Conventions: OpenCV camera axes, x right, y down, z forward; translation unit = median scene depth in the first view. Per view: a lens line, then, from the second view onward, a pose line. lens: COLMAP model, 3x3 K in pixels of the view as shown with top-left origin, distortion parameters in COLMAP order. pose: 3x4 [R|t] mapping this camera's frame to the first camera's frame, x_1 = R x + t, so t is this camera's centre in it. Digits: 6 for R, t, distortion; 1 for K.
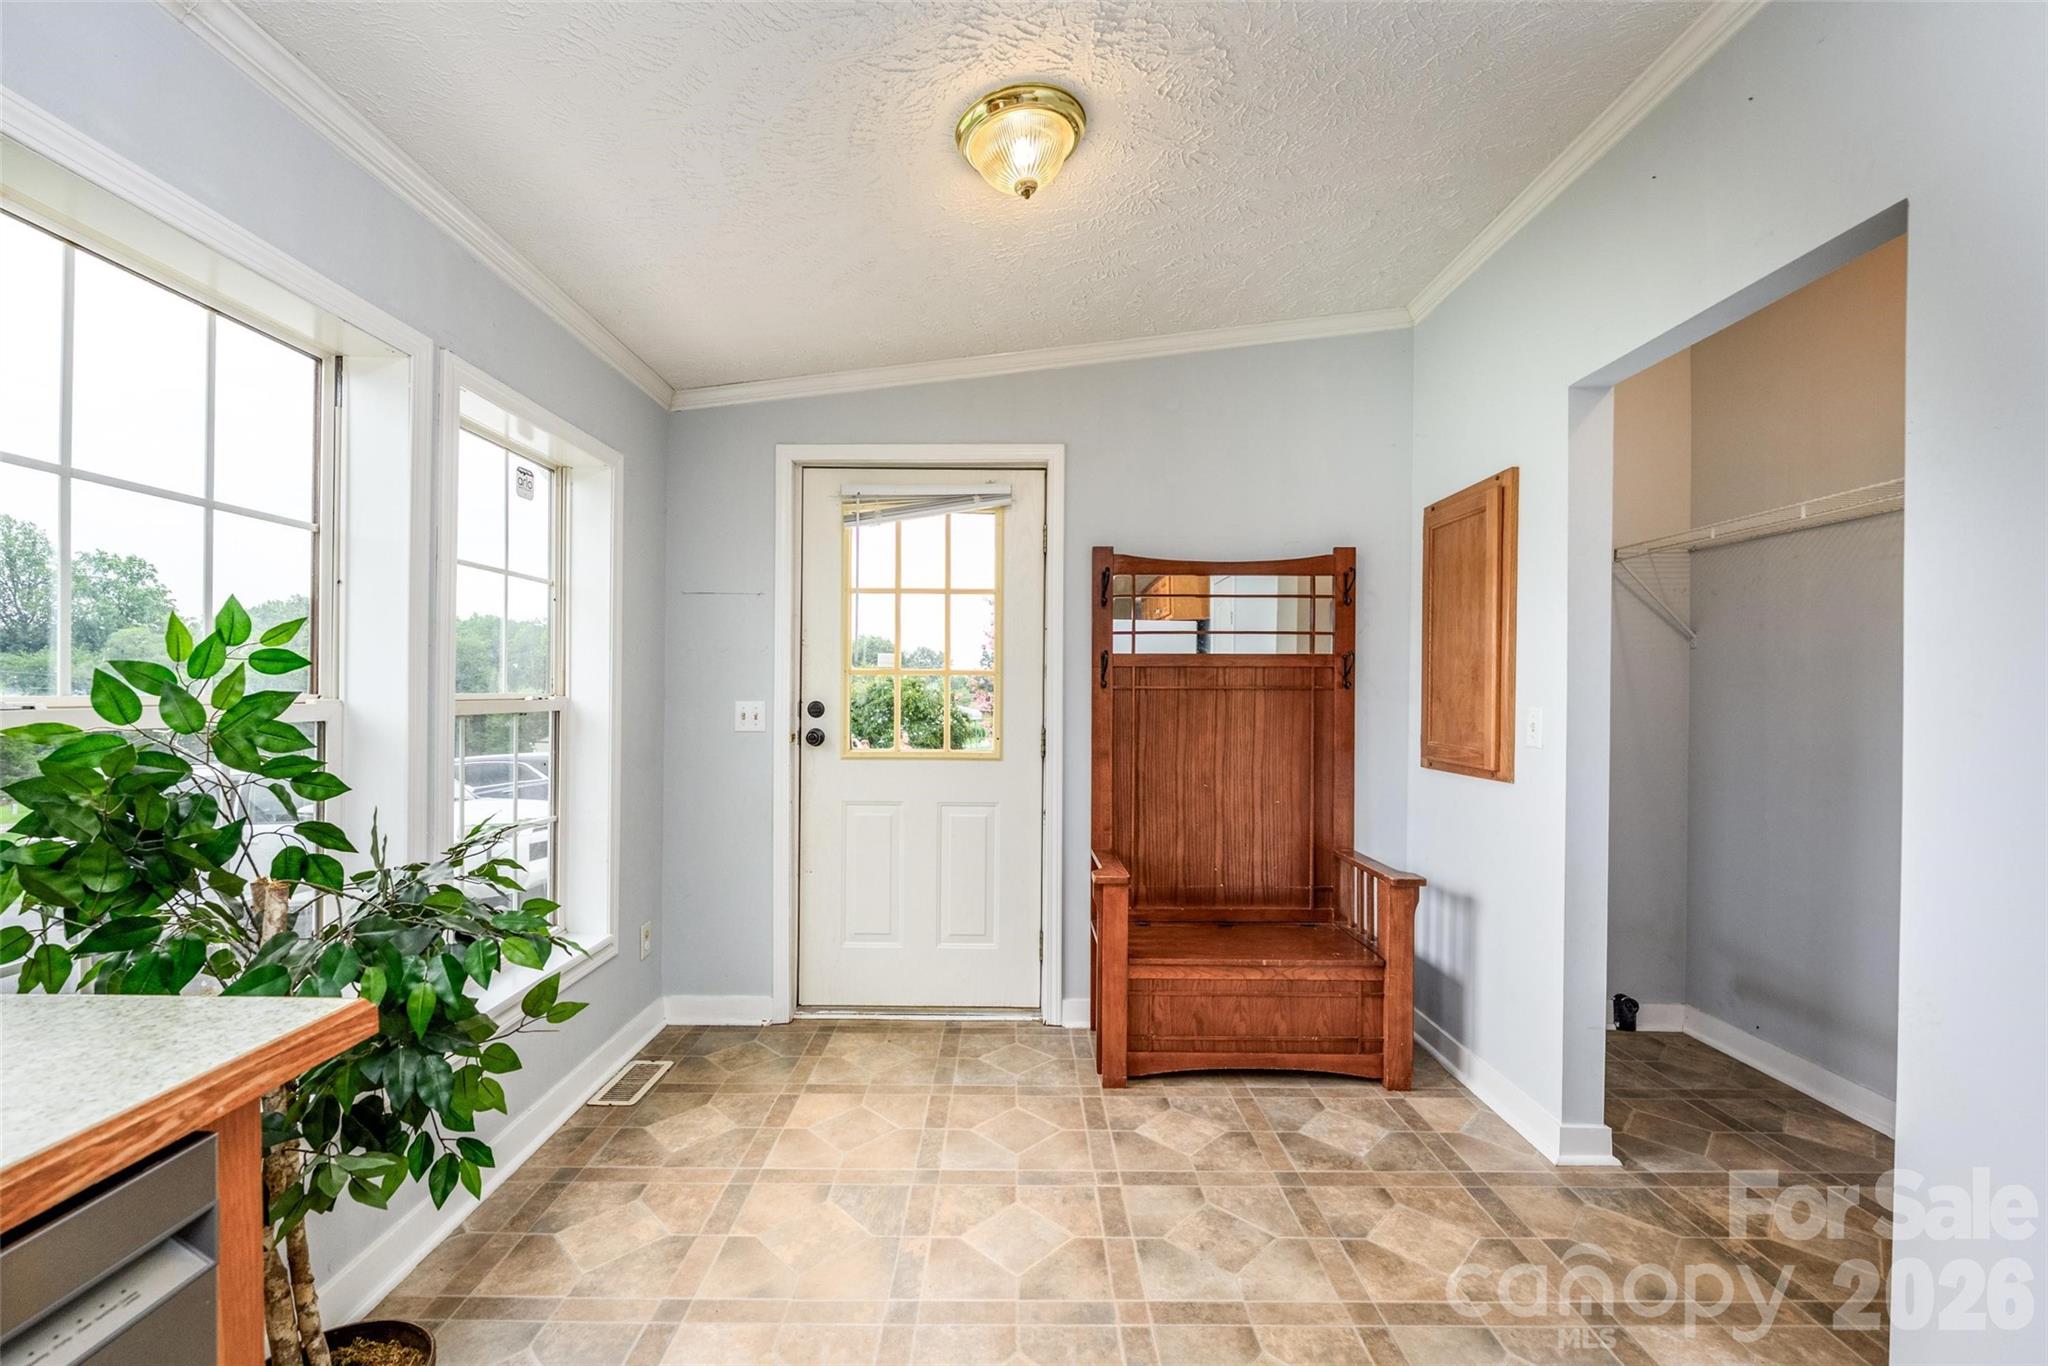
lens RADIAL K [[839.1, 0, 1021.8], [0, 839.1, 700.3], [0, 0, 1]] dist [-0.005642, 0.000523]
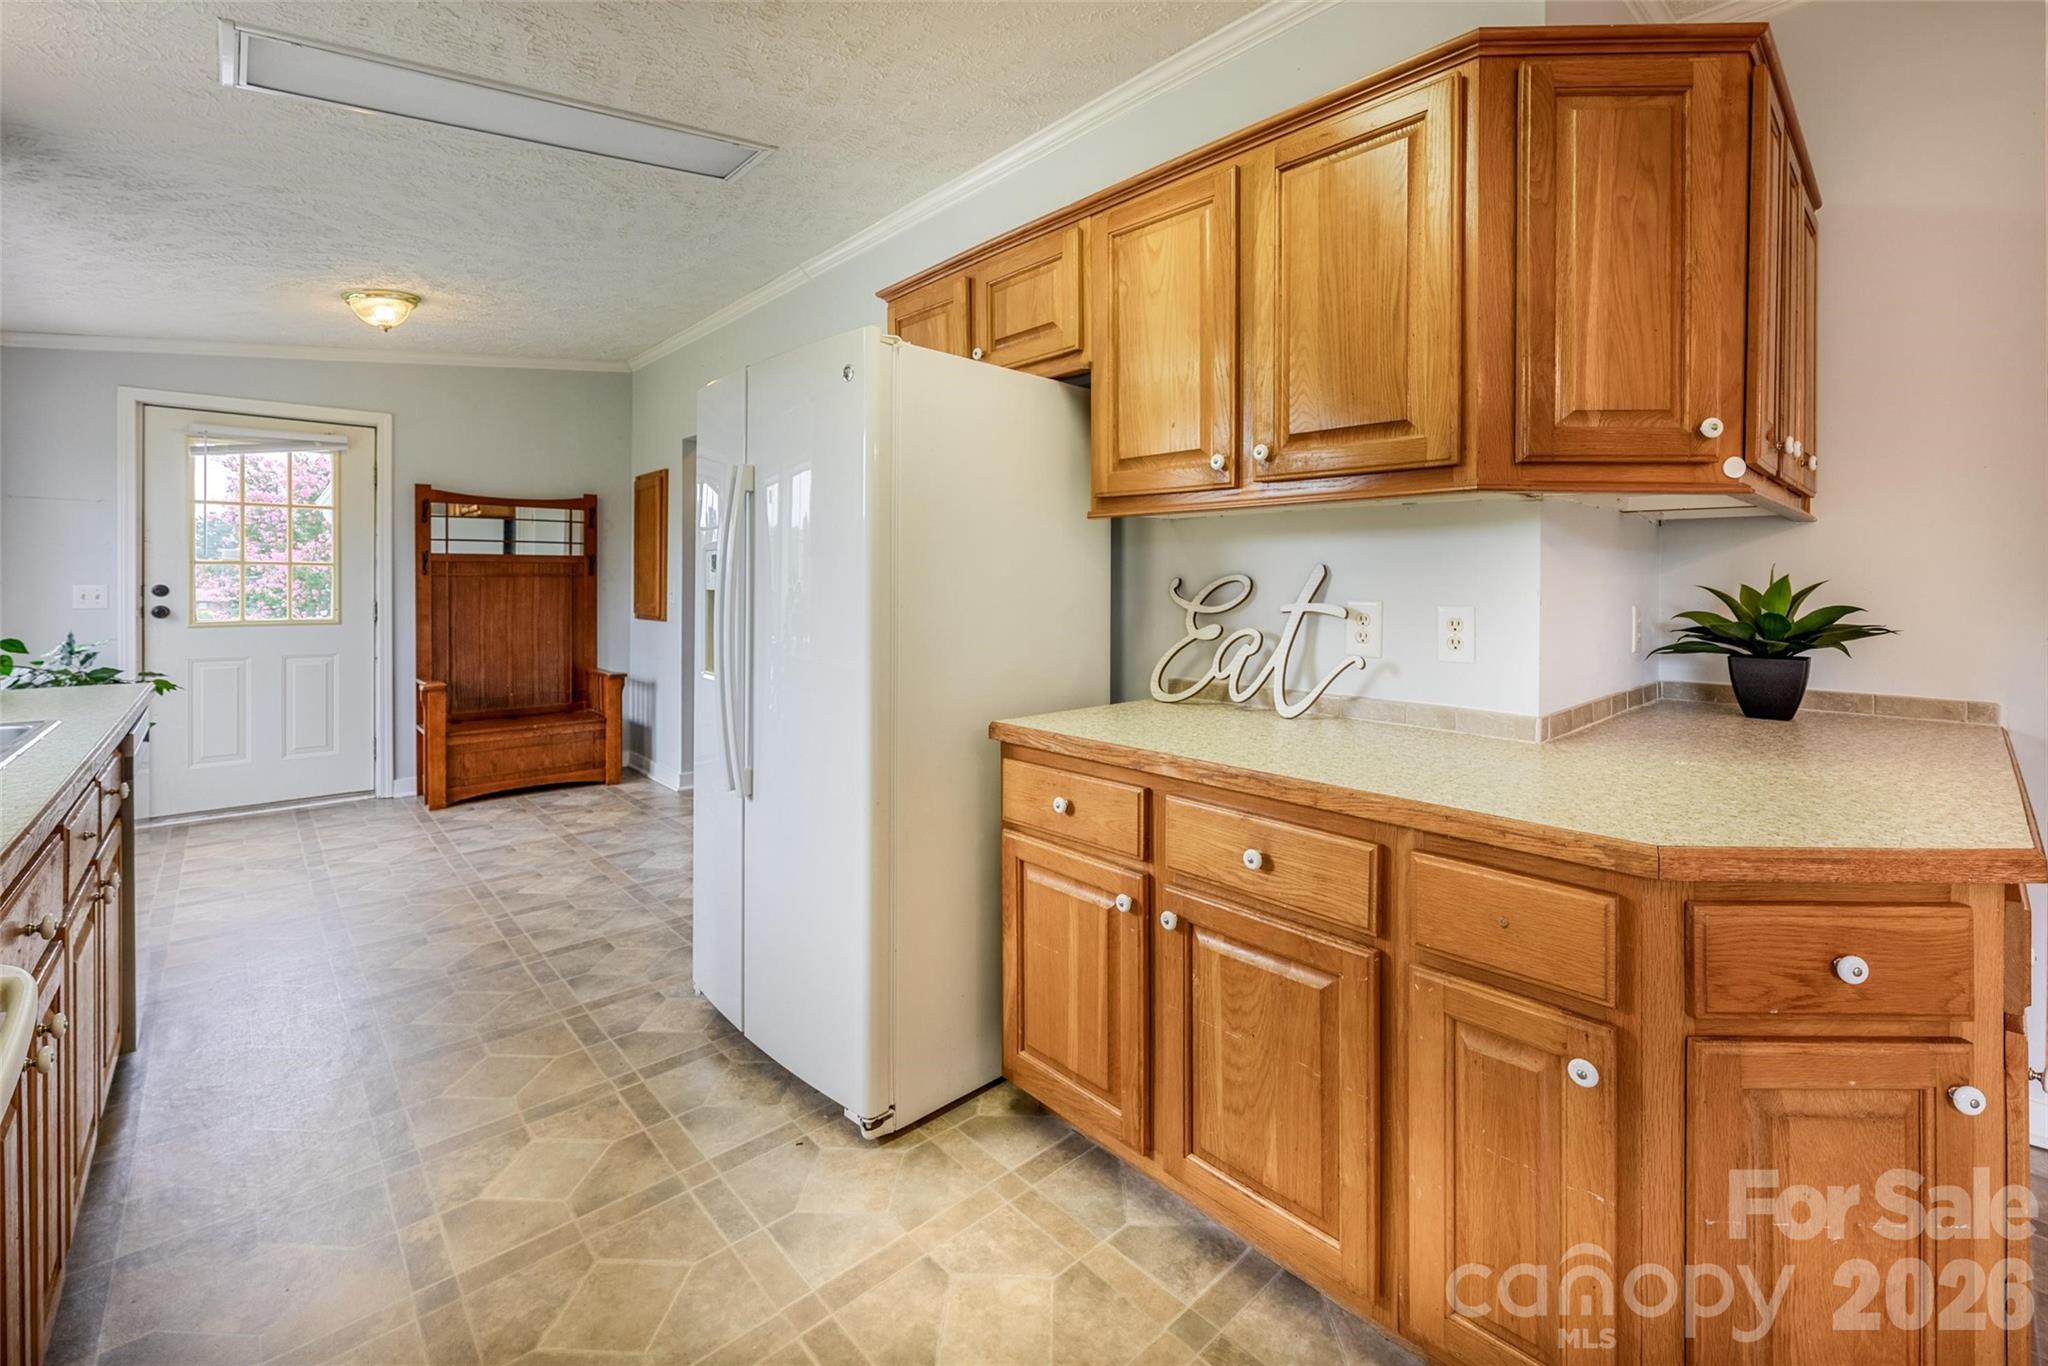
lens RADIAL K [[839.1, 0, 1009.5], [0, 839.1, 590.5], [0, 0, 1]] dist [-0.005642, 0.000523]
pose [[0.747042, -0.010185, 0.664699, -0.124379], [0.006917, 0.999948, 0.007547, 0.010115], [-0.664741, -0.001040, 0.747073, -0.884558]]
